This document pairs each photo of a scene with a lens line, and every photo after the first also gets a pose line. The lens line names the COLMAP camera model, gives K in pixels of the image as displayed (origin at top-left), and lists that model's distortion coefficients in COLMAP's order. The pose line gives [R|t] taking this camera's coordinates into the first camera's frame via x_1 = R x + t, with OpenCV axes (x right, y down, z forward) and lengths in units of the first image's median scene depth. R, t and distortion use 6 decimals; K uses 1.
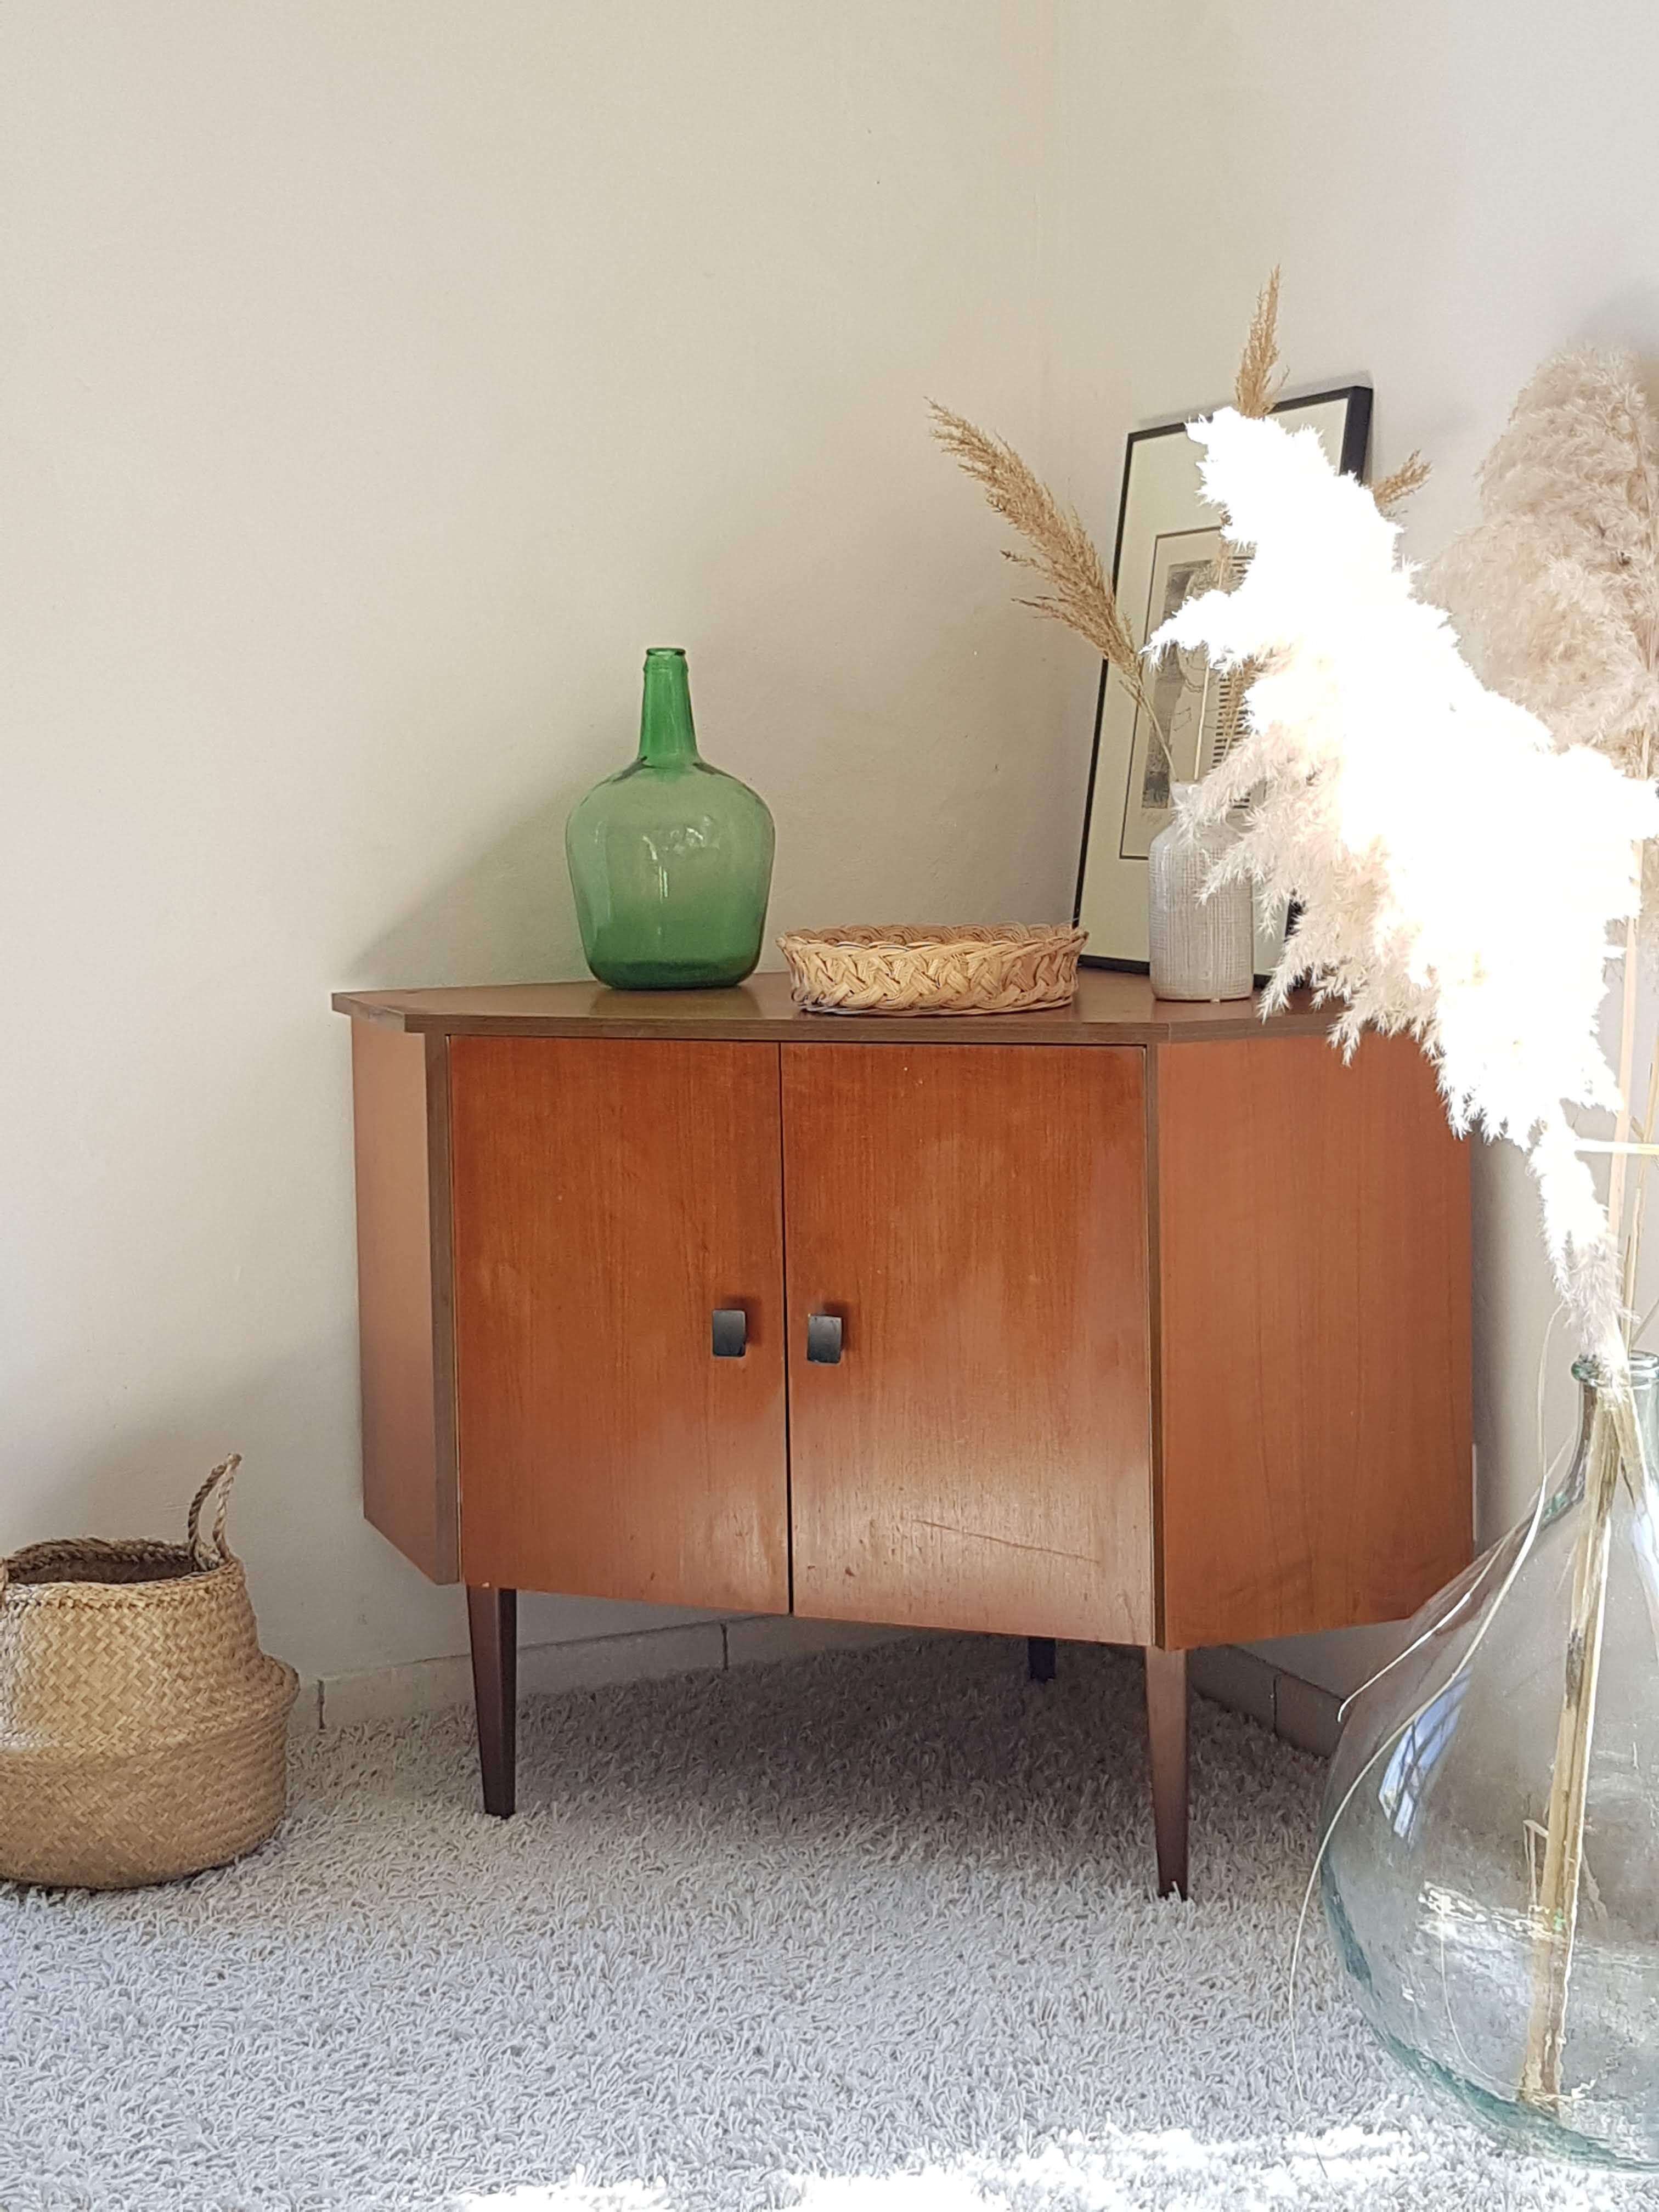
lens RADIAL K [[3285.4, 0, 951.1], [0, 3285.4, 982.2], [0, 0, 1]] dist [0.096609, 0.000000]
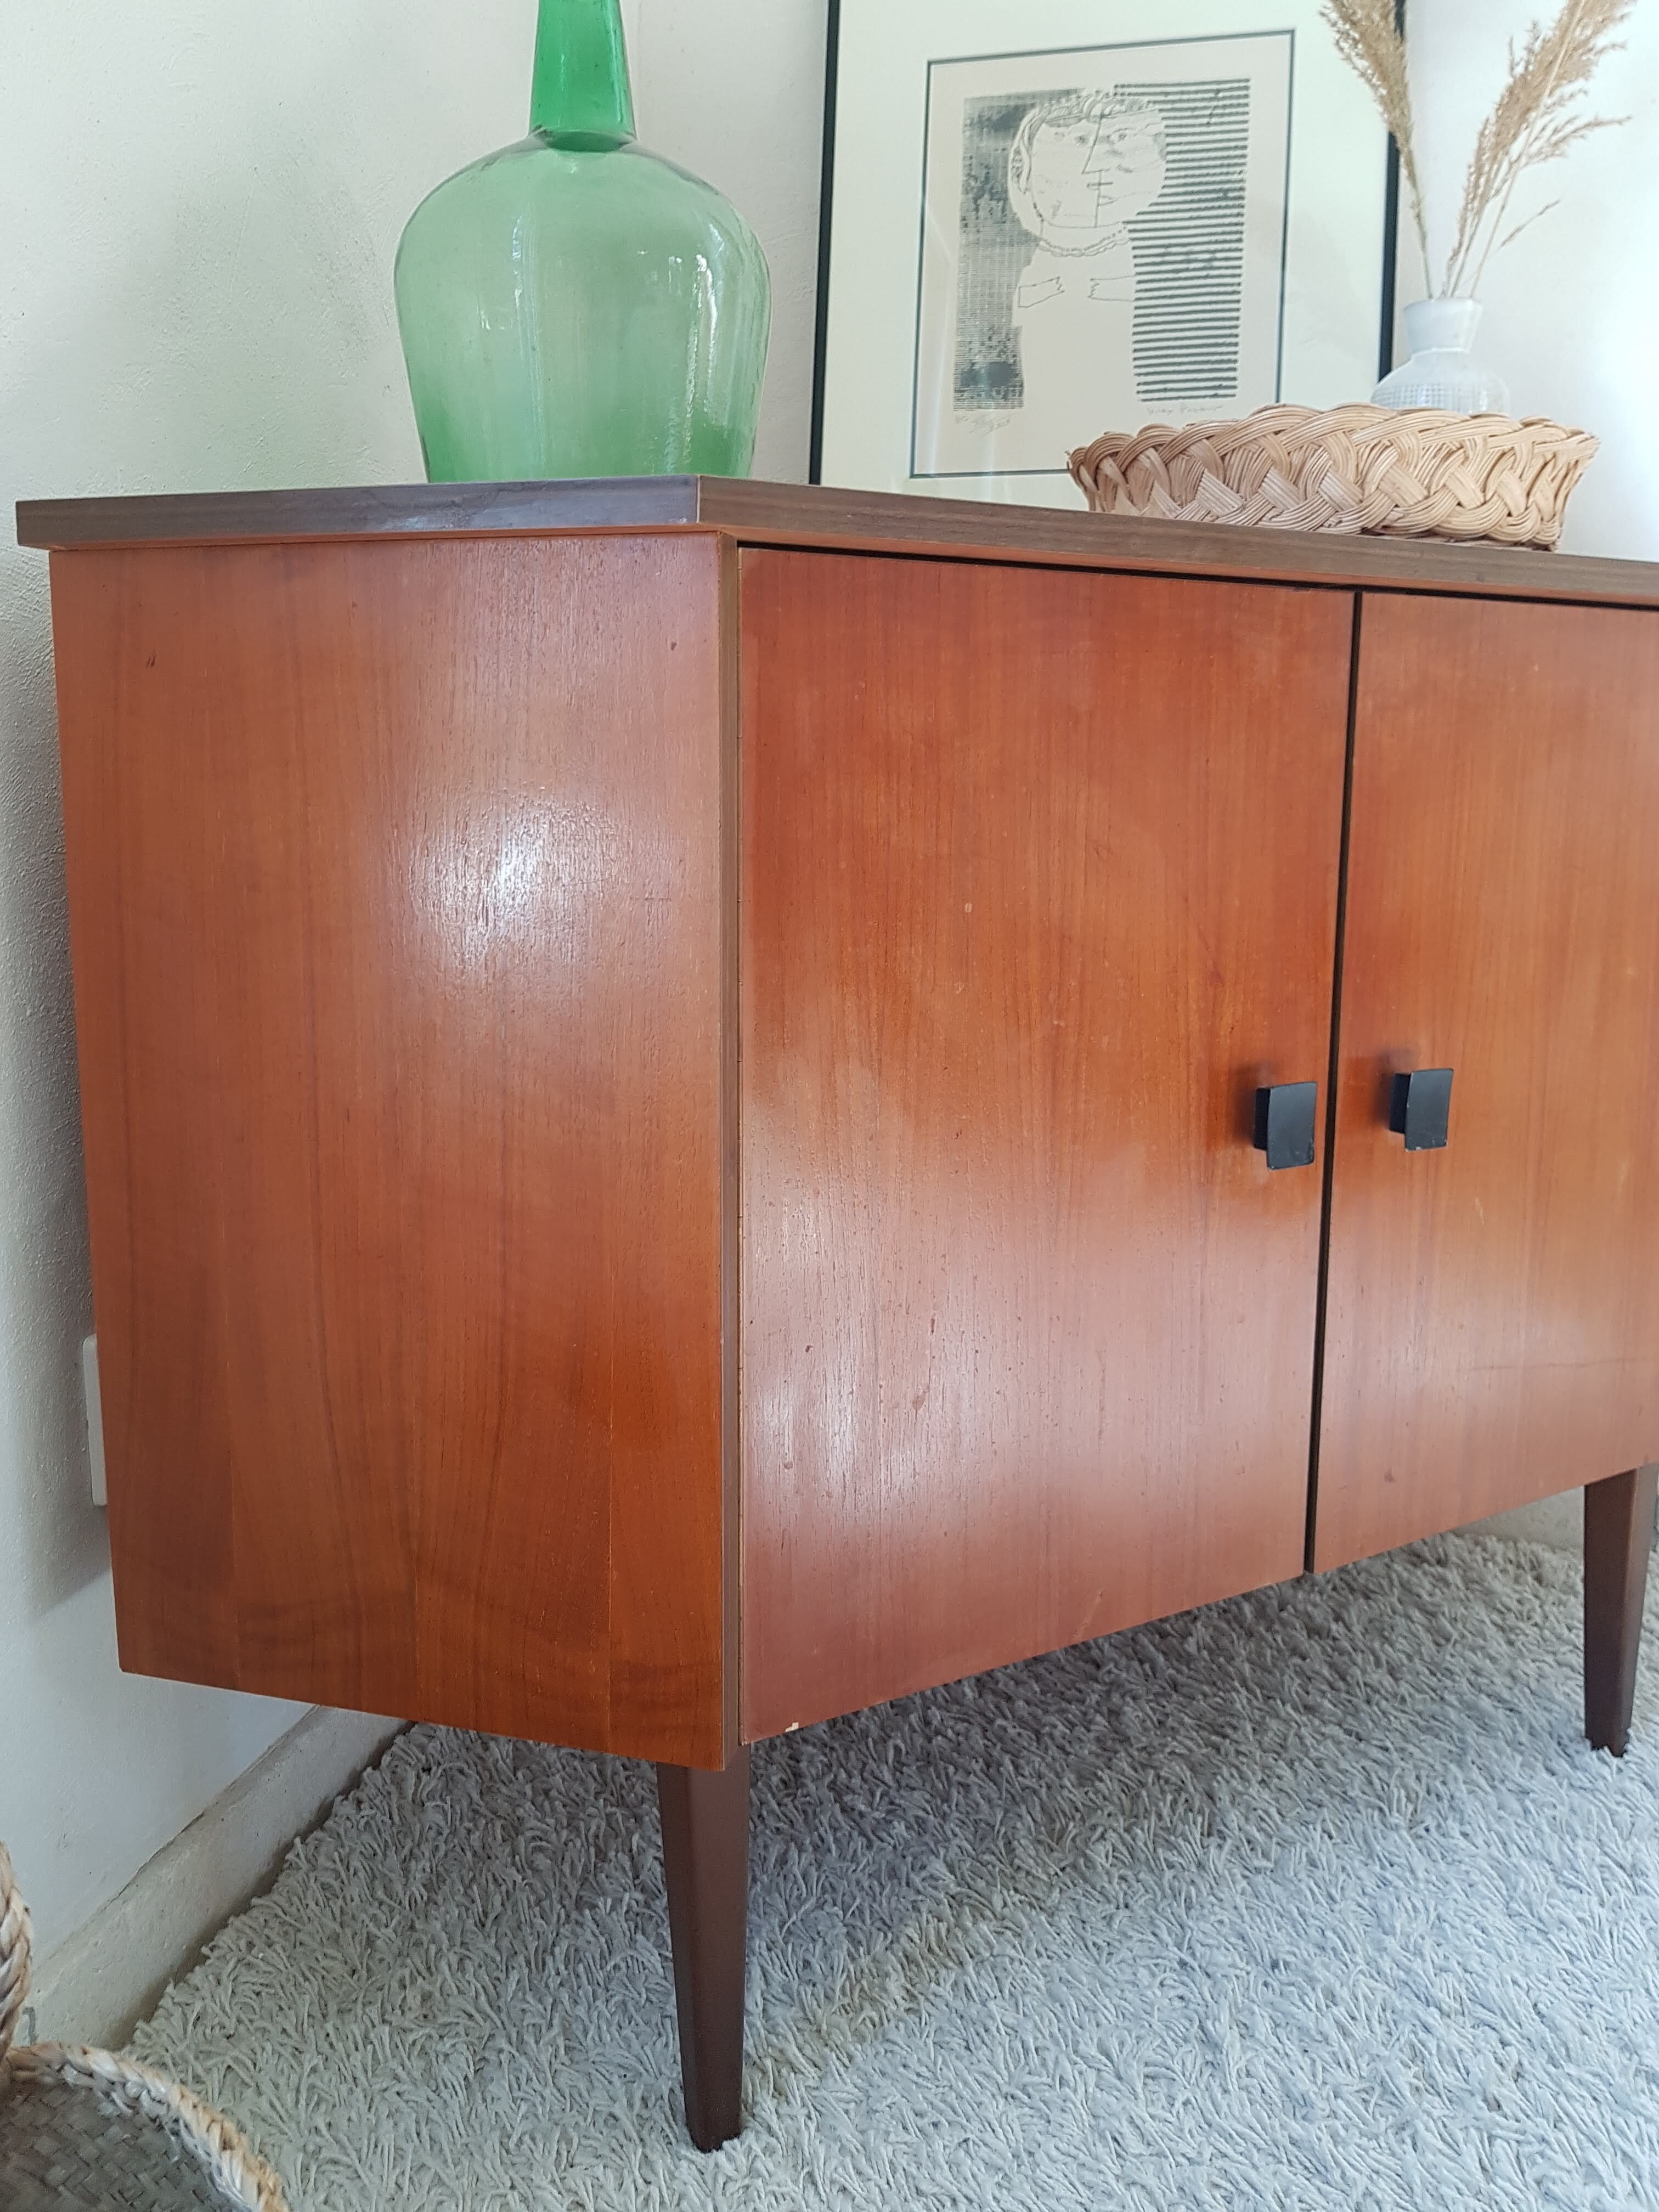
lens RADIAL K [[1743.3, 0, 841.5], [0, 1743.3, 1040.6], [0, 0, 1]] dist [-0.005712, -0.032173]
pose [[0.622086, -0.106040, 0.775735, -0.342853], [0.039929, 0.993794, 0.103827, 0.059980], [-0.781930, -0.033615, 0.622459, 0.889184]]
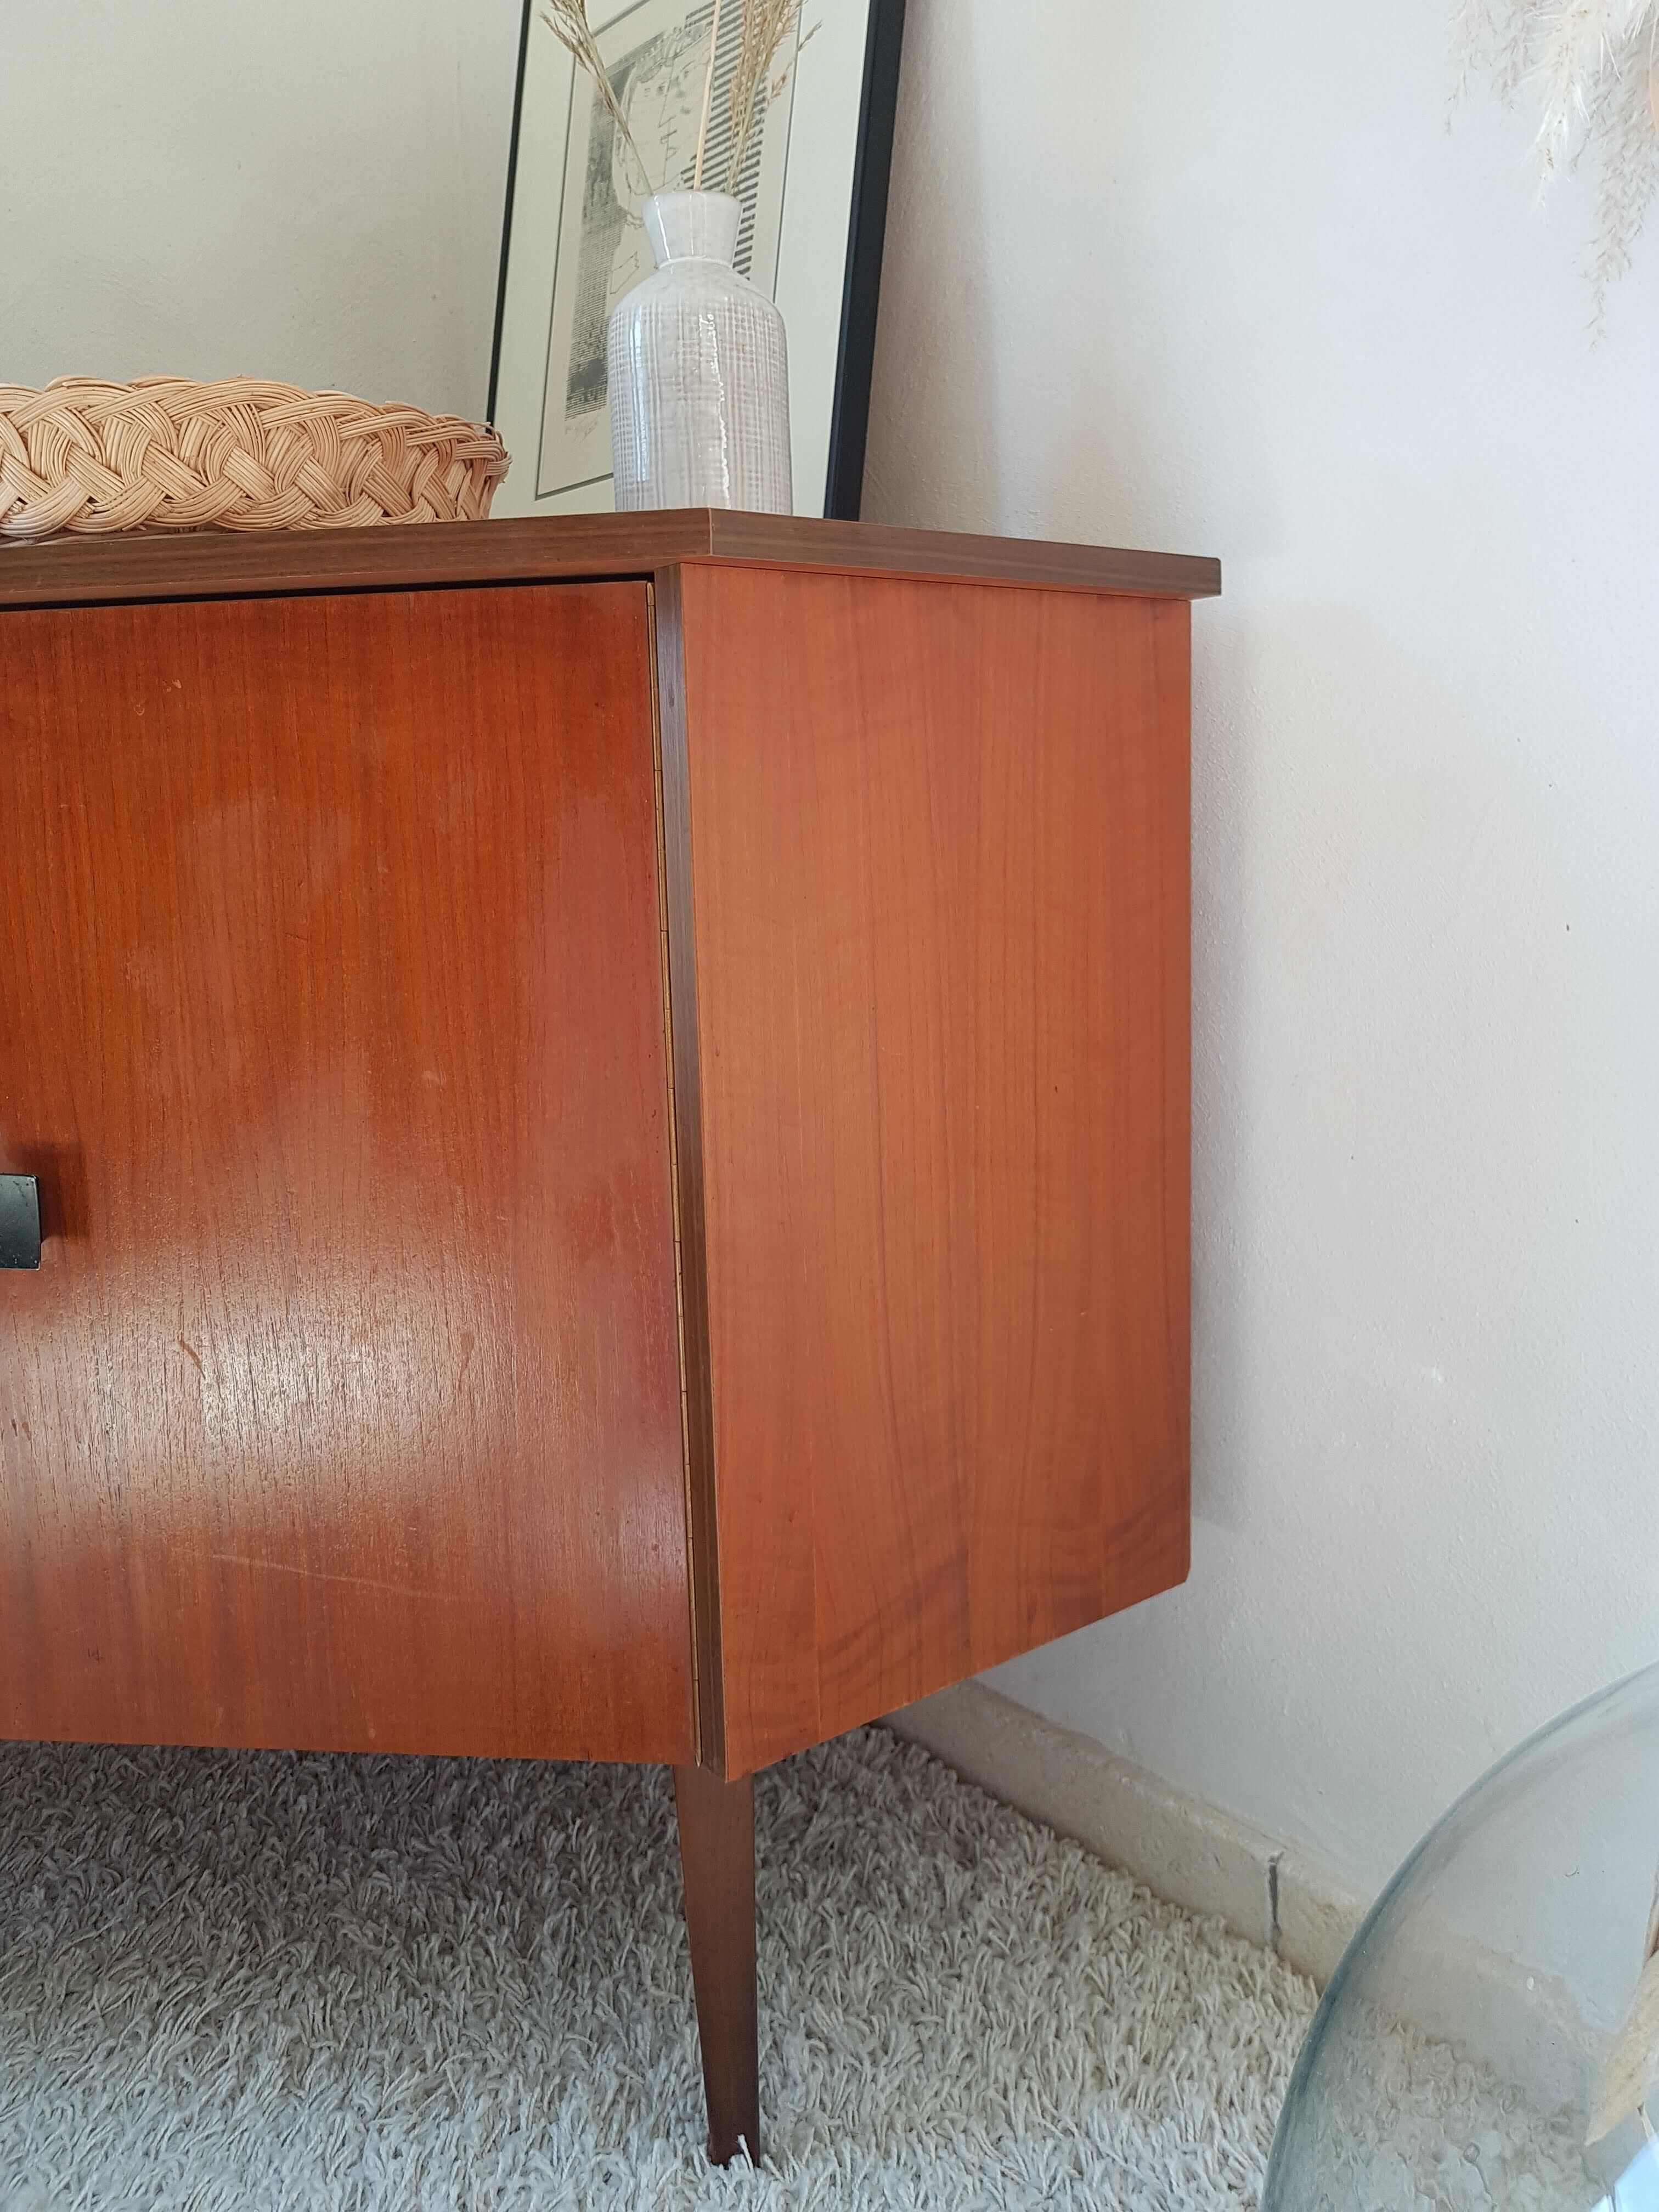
lens RADIAL K [[1743.3, 0, 850.6], [0, 1743.3, 1050.0], [0, 0, 1]] dist [-0.005712, -0.032173]
pose [[0.965789, -0.042660, 0.255798, 0.018577], [0.026022, 0.997340, 0.068082, 0.068641], [-0.258022, -0.059097, 0.964330, 0.718269]]
